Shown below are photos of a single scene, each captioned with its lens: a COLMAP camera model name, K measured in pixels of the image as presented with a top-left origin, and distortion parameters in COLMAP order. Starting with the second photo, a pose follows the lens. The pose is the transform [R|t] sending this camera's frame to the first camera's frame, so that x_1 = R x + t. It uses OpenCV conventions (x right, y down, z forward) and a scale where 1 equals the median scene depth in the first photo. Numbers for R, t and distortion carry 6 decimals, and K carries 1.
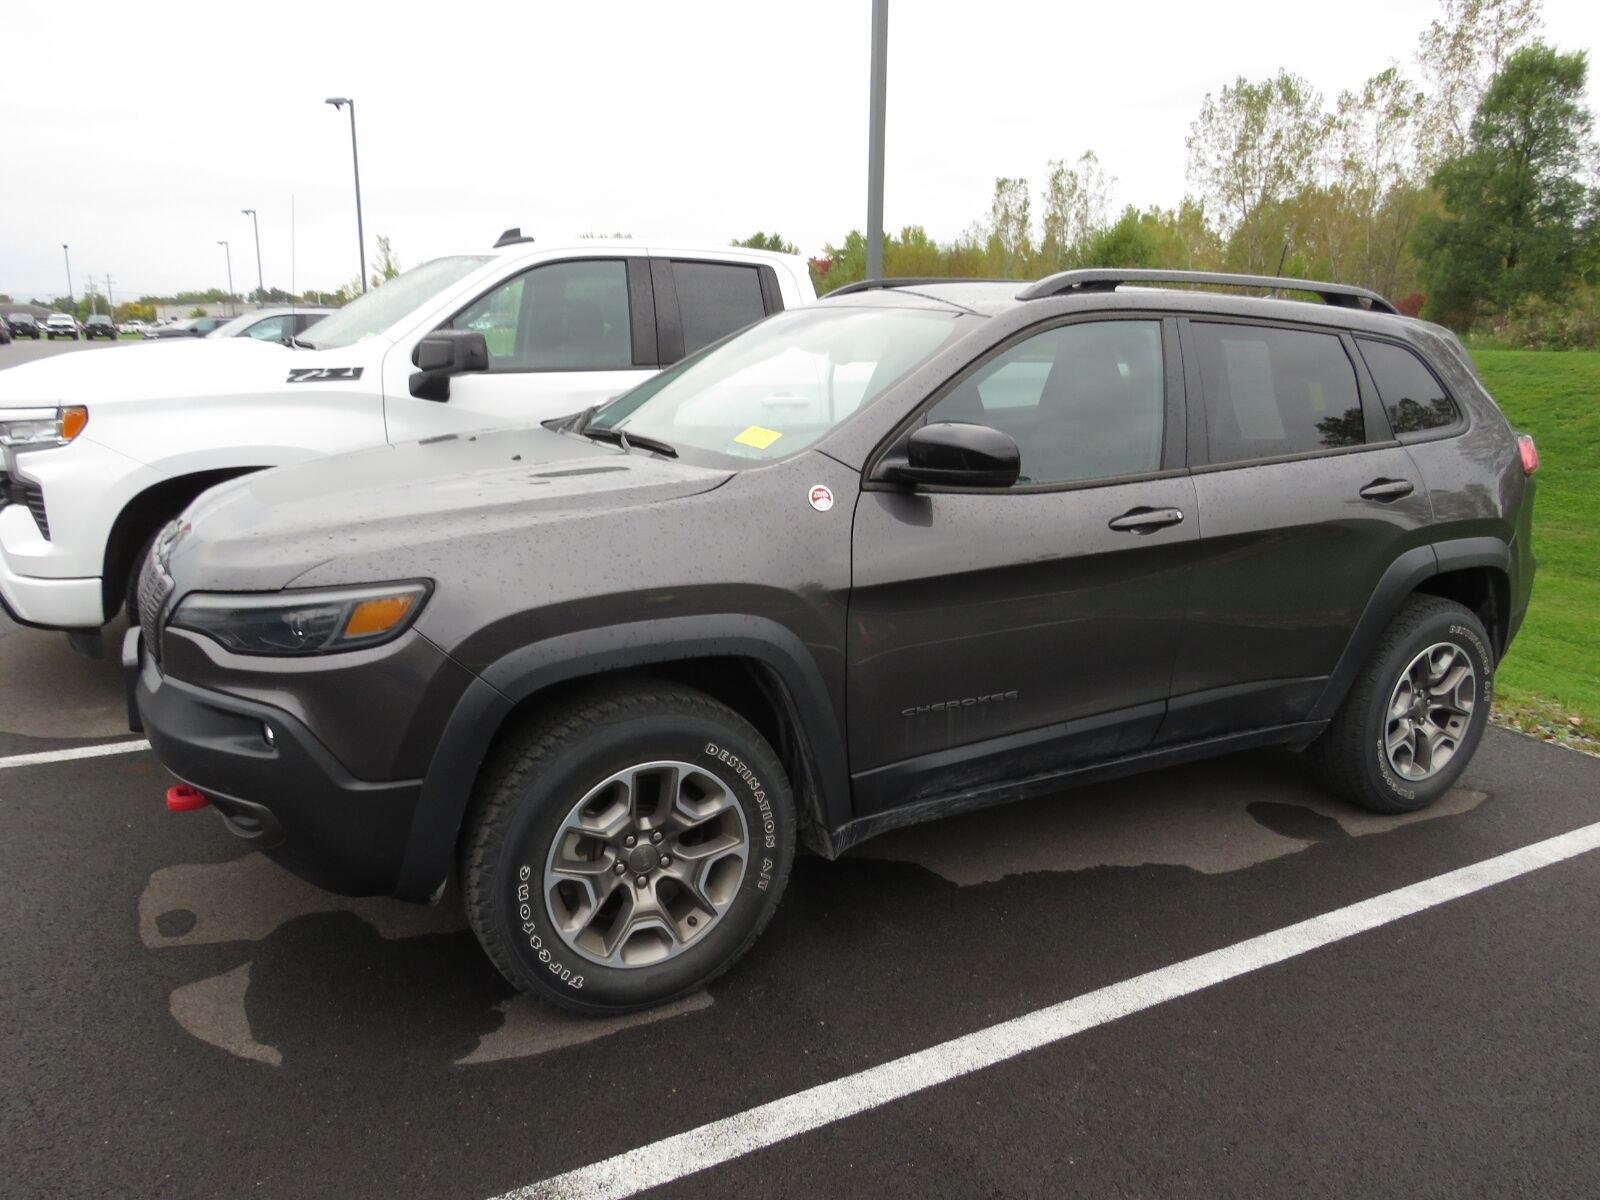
lens RADIAL K [[1171.0, 0, 786.0], [0, 1171.0, 617.9], [0, 0, 1]] dist [-0.042749, 0.020247]
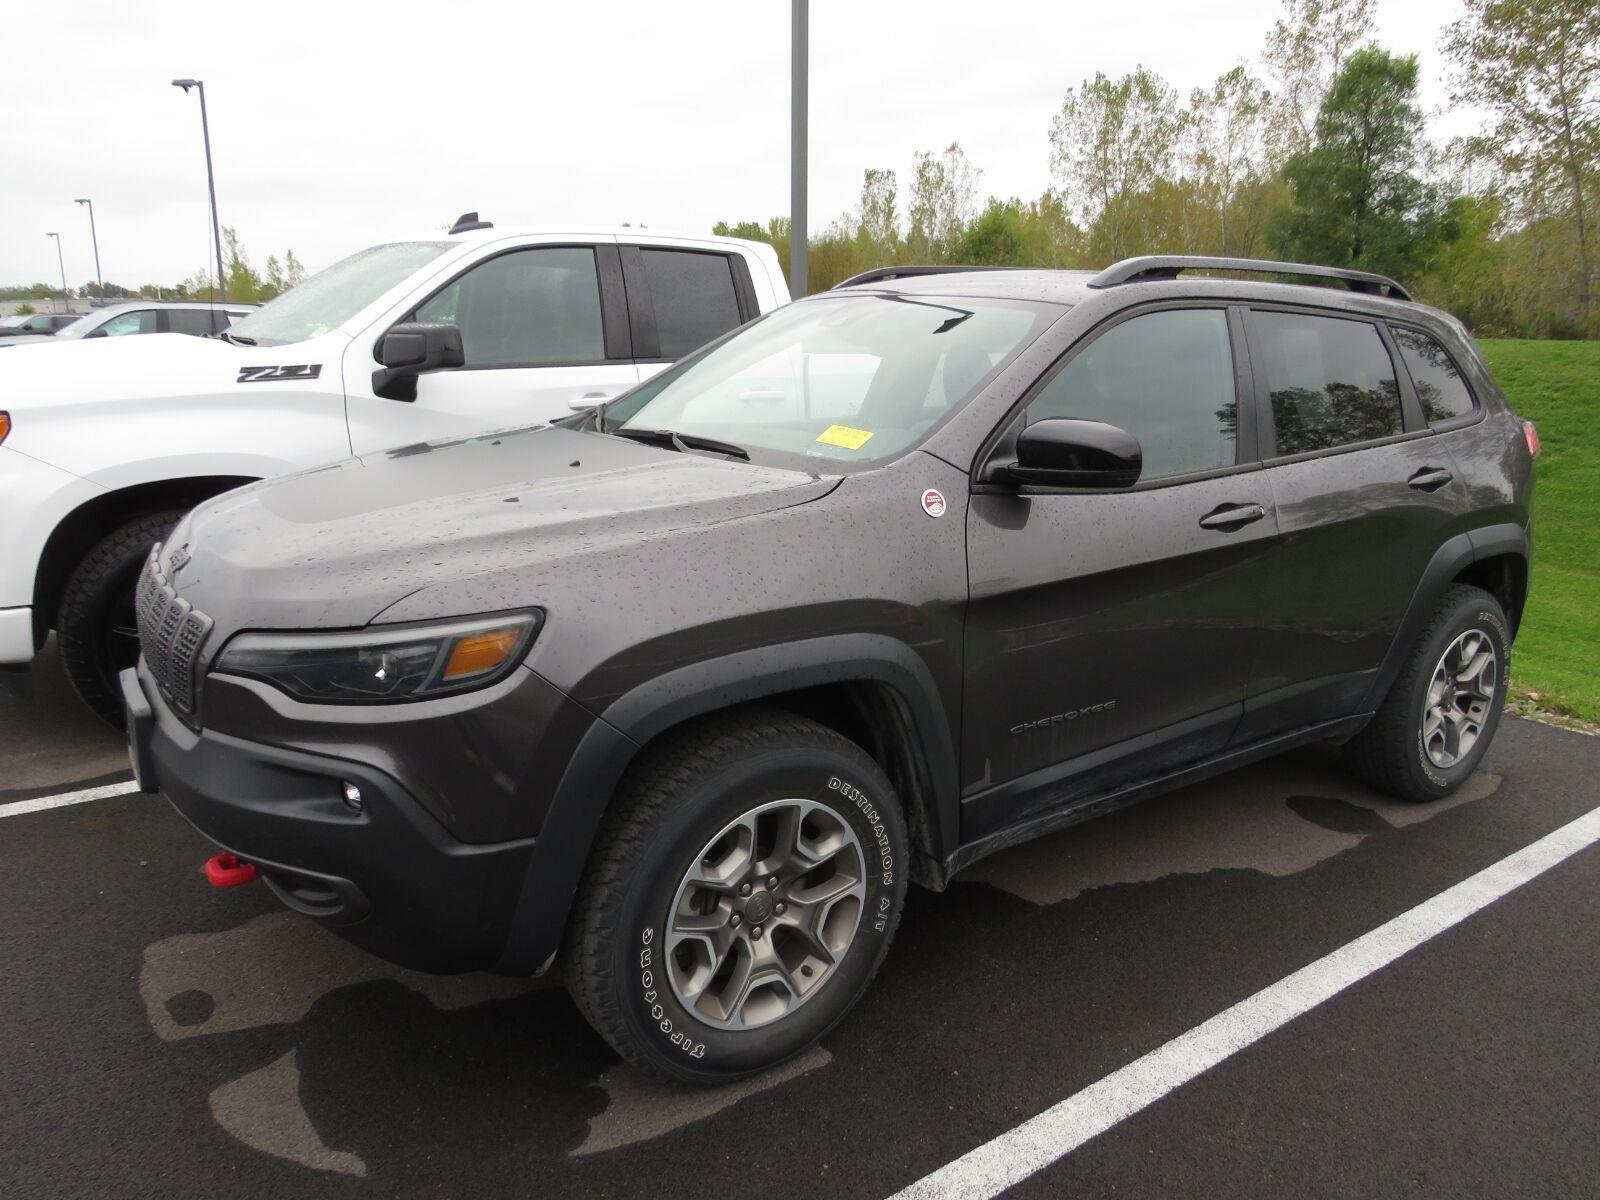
lens RADIAL K [[1171.0, 0, 789.3], [0, 1171.0, 614.2], [0, 0, 1]] dist [-0.042749, 0.020247]
pose [[0.993210, -0.032970, 0.111563, -0.149406], [0.032567, 0.999455, 0.005434, -0.018828], [-0.111681, -0.001763, 0.993743, 0.079296]]
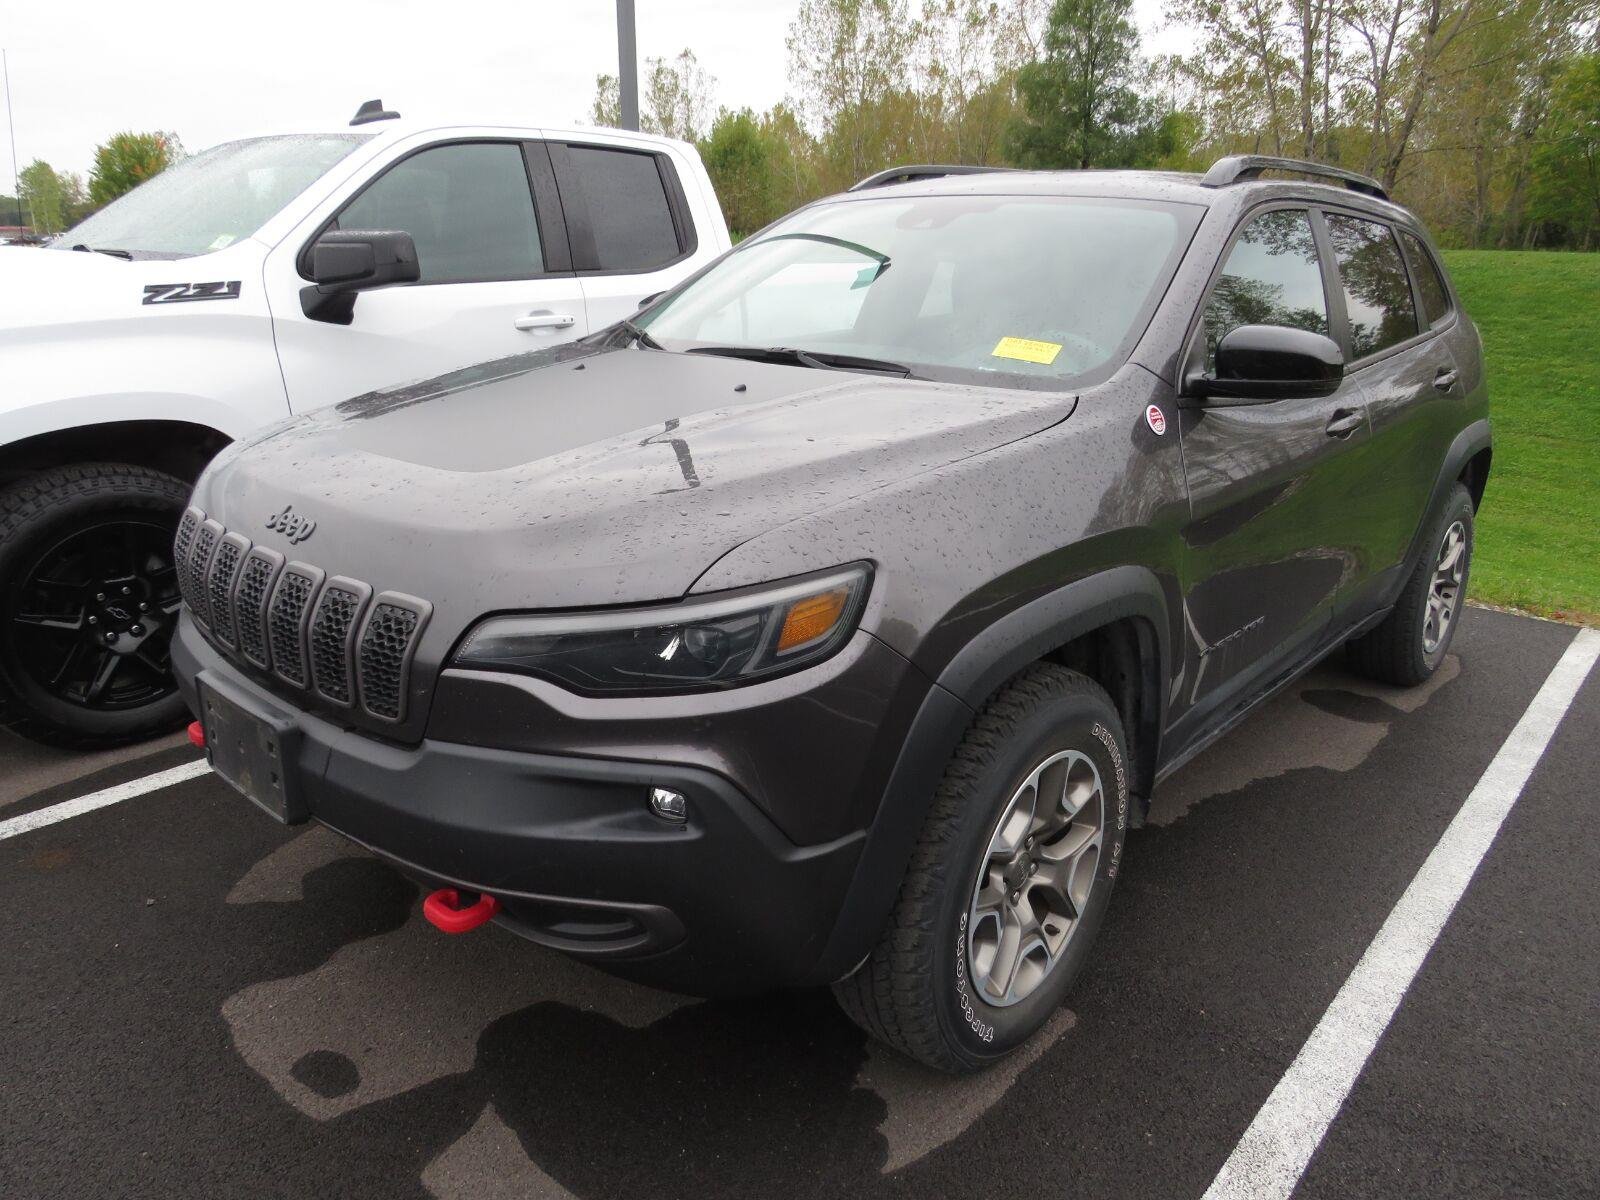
lens RADIAL K [[1171.0, 0, 795.0], [0, 1171.0, 616.5], [0, 0, 1]] dist [-0.042749, 0.020247]
pose [[0.939976, -0.114081, 0.321606, -0.402336], [0.090077, 0.991985, 0.088608, -0.046270], [-0.329137, -0.054320, 0.942719, 0.221201]]
